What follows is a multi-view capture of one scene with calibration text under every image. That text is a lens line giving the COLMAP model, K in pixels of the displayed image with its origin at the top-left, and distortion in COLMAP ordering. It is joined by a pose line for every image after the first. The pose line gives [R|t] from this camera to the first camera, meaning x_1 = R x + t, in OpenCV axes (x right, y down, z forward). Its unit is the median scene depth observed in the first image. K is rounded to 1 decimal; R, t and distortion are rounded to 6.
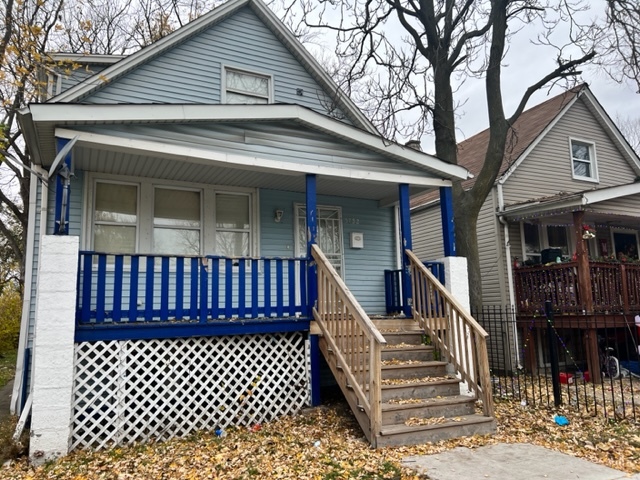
lens RADIAL K [[478.8, 0, 320.0], [0, 478.8, 240.0], [0, 0, 1]] dist [-0.000171, 0.000204]
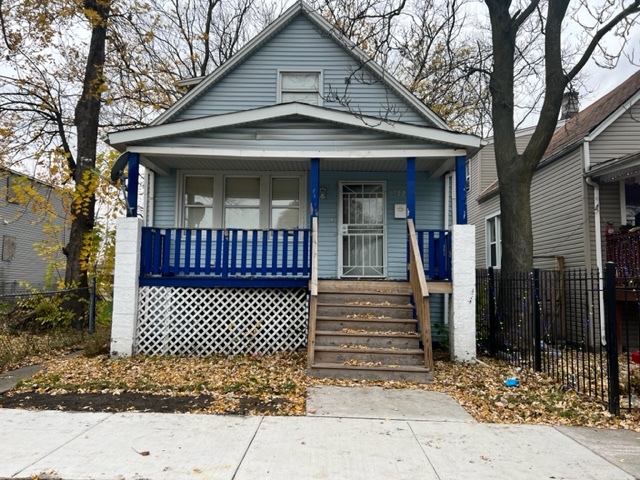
lens RADIAL K [[479.0, 0, 320.0], [0, 479.0, 240.0], [0, 0, 1]] dist [0.008040, 0.000679]
pose [[0.889968, -0.007395, -0.455962, 0.622580], [0.035727, 0.997926, 0.053549, 0.002700], [0.454621, -0.063947, 0.888387, -0.084184]]
